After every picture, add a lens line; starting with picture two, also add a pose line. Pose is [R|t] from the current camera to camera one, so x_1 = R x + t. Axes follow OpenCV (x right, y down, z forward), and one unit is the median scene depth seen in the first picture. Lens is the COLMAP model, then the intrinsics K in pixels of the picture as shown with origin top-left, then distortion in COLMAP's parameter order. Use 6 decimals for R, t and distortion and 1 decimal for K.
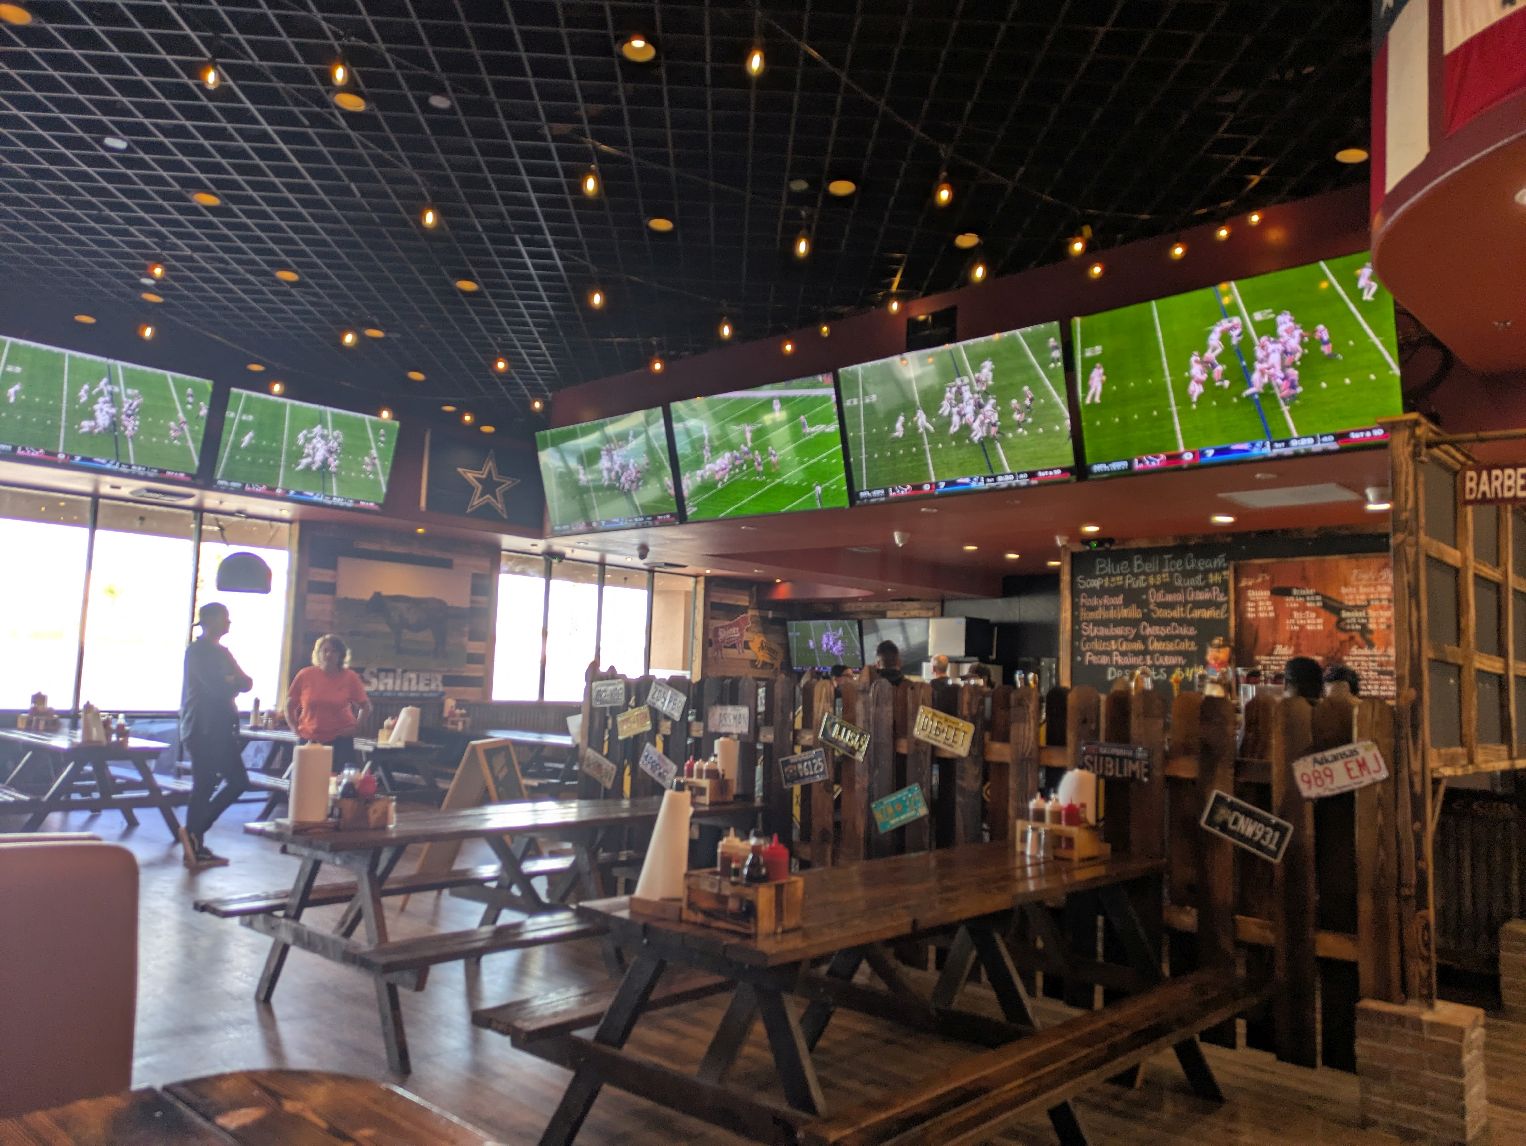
lens RADIAL K [[1169.0, 0, 741.9], [0, 1169.0, 581.0], [0, 0, 1]] dist [0.038608, -0.005484]
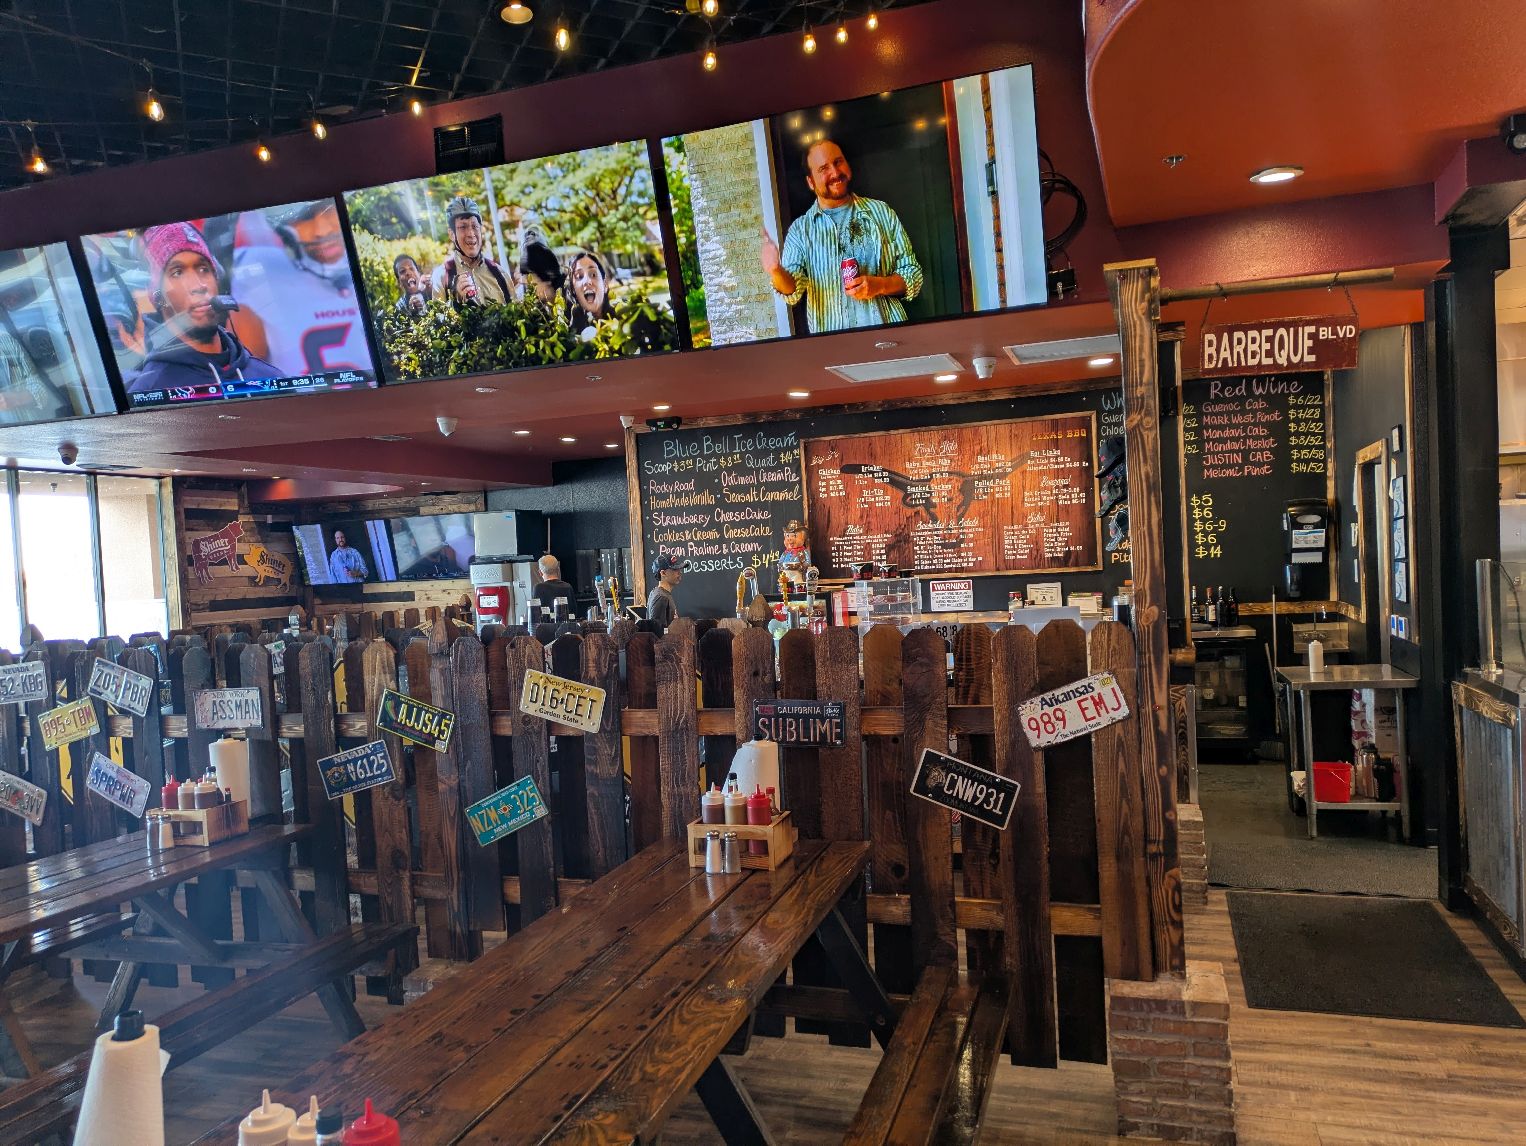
lens RADIAL K [[1135.2, 0, 782.3], [0, 1135.2, 597.8], [0, 0, 1]] dist [0.060119, -0.055058]
pose [[0.899530, -0.097255, 0.425897, 0.000152], [0.043425, 0.989982, 0.134350, -0.021257], [-0.434696, -0.102357, 0.894741, 0.272421]]
